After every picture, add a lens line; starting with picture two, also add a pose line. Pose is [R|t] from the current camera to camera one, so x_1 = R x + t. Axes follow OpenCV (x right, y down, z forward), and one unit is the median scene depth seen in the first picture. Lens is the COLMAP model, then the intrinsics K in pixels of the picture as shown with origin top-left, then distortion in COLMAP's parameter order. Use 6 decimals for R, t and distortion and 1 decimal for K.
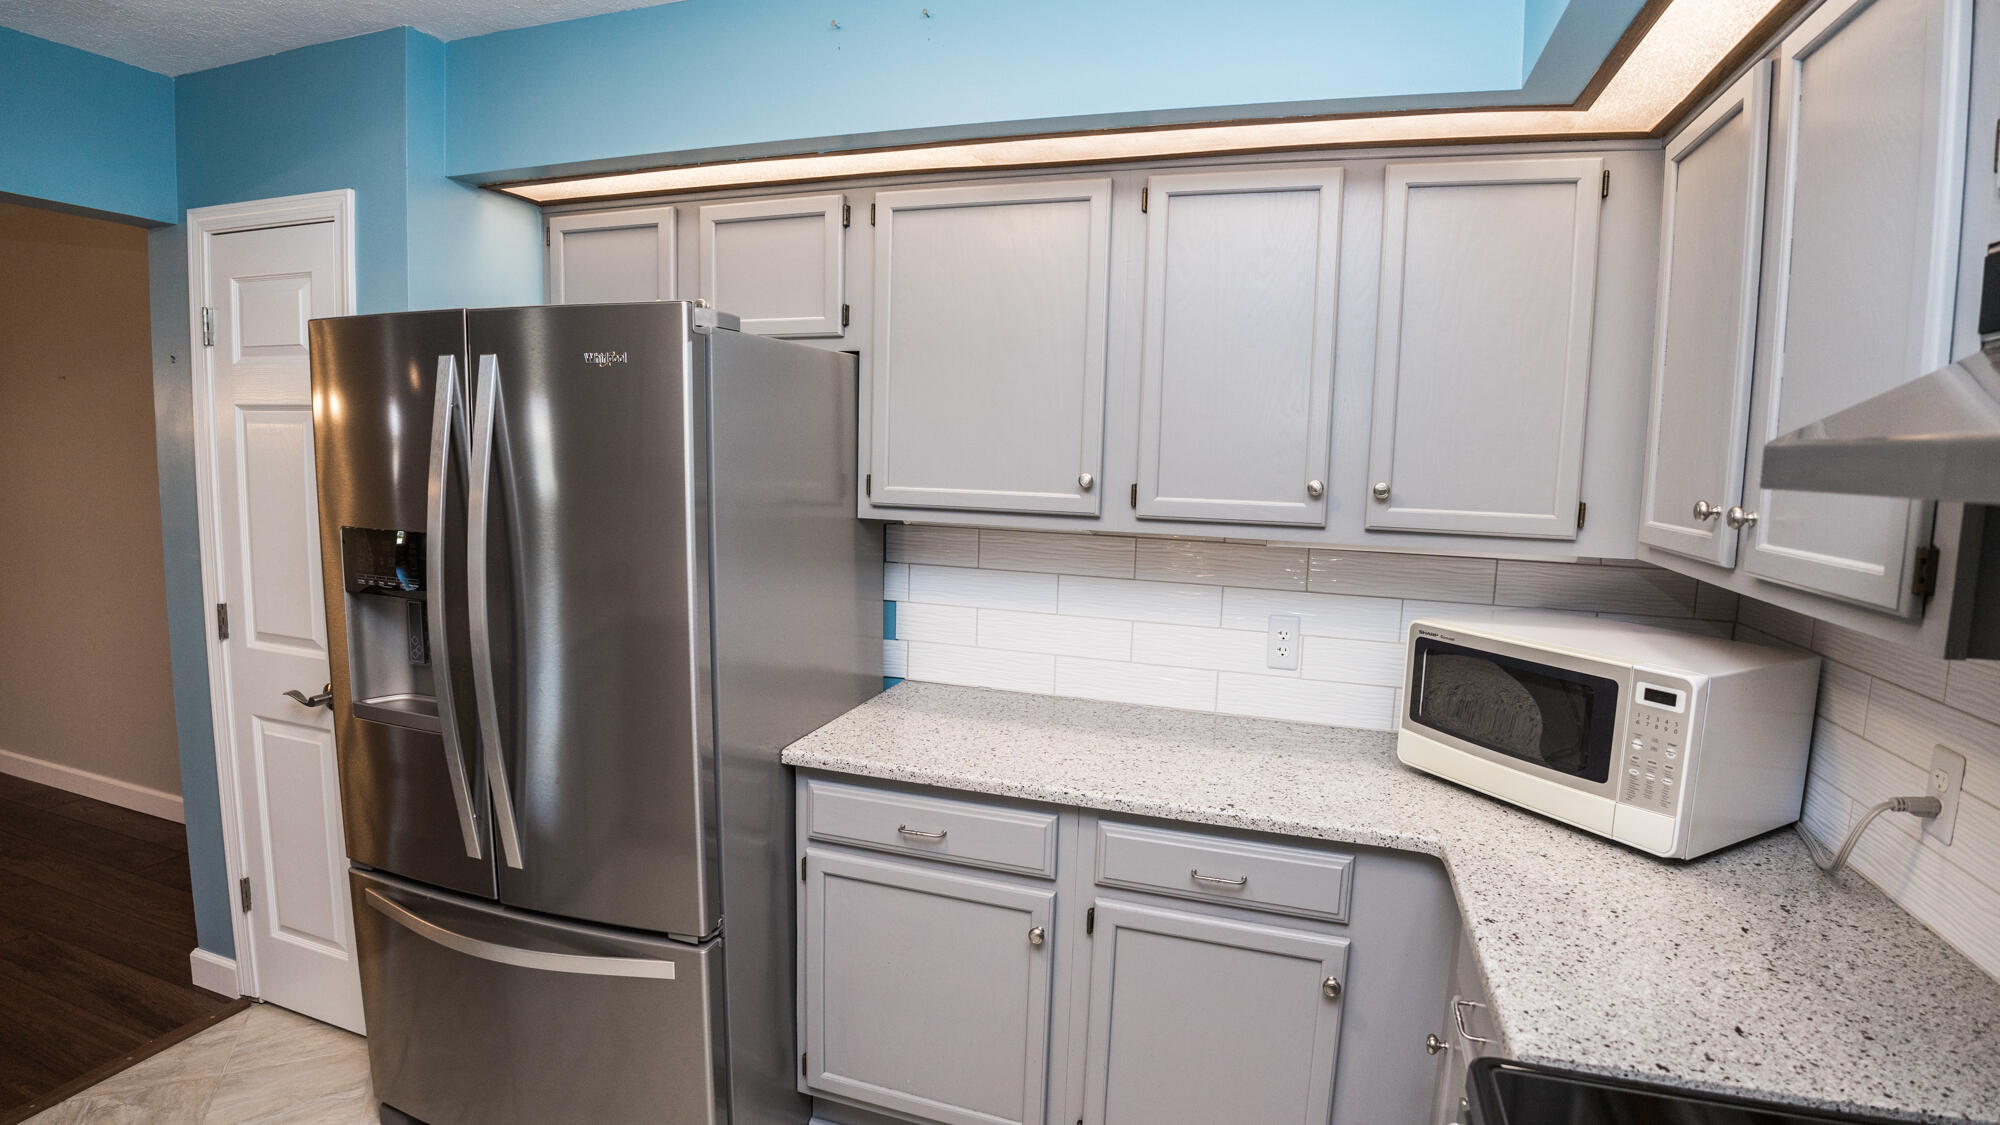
lens RADIAL K [[962.4, 0, 1002.1], [0, 962.4, 560.5], [0, 0, 1]] dist [-0.066304, 0.005572]
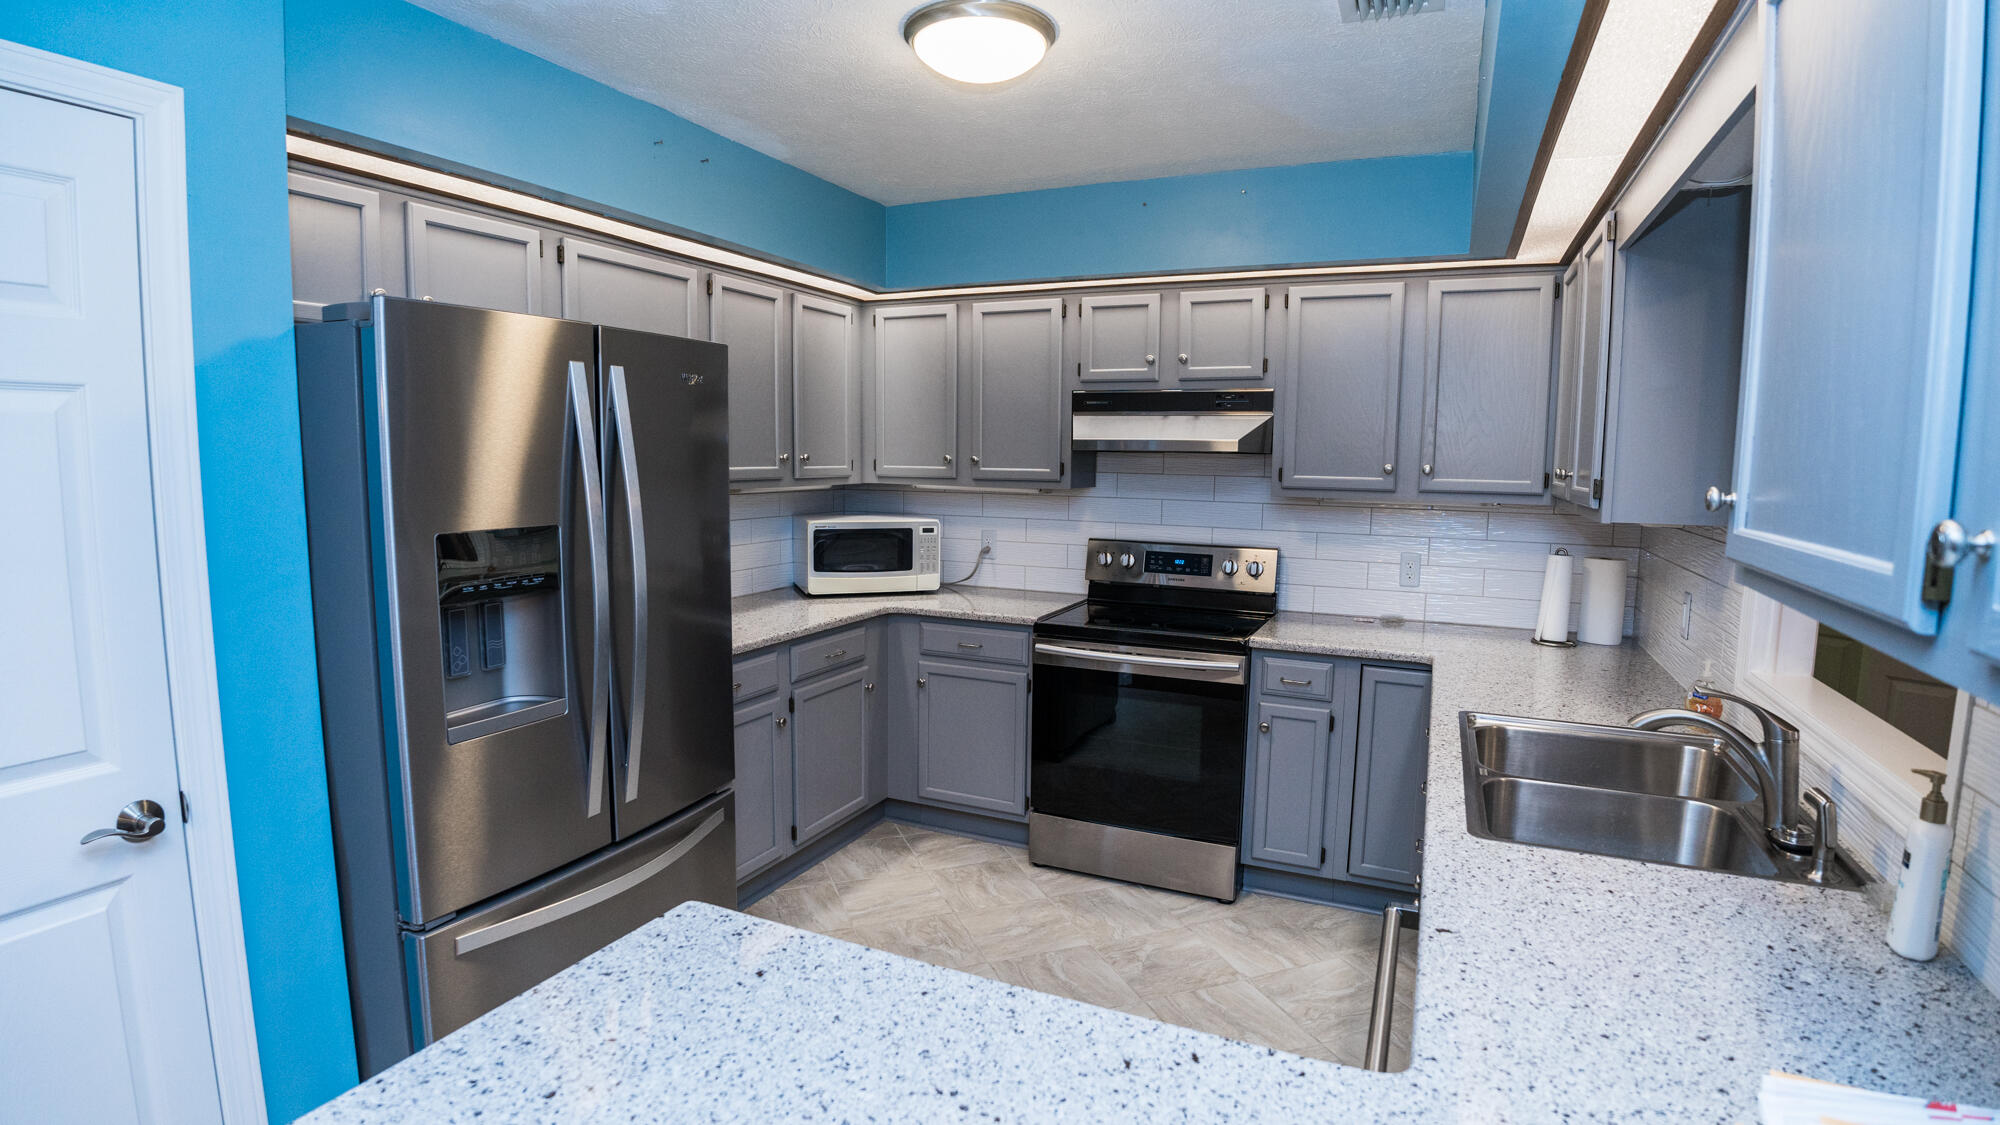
lens RADIAL K [[962.4, 0, 1002.1], [0, 962.4, 560.5], [0, 0, 1]] dist [-0.066304, 0.005572]
pose [[0.117845, -0.136933, 0.983545, -1.576741], [0.102447, 0.986839, 0.125117, -0.071454], [-0.987733, 0.086017, 0.130323, 0.355256]]
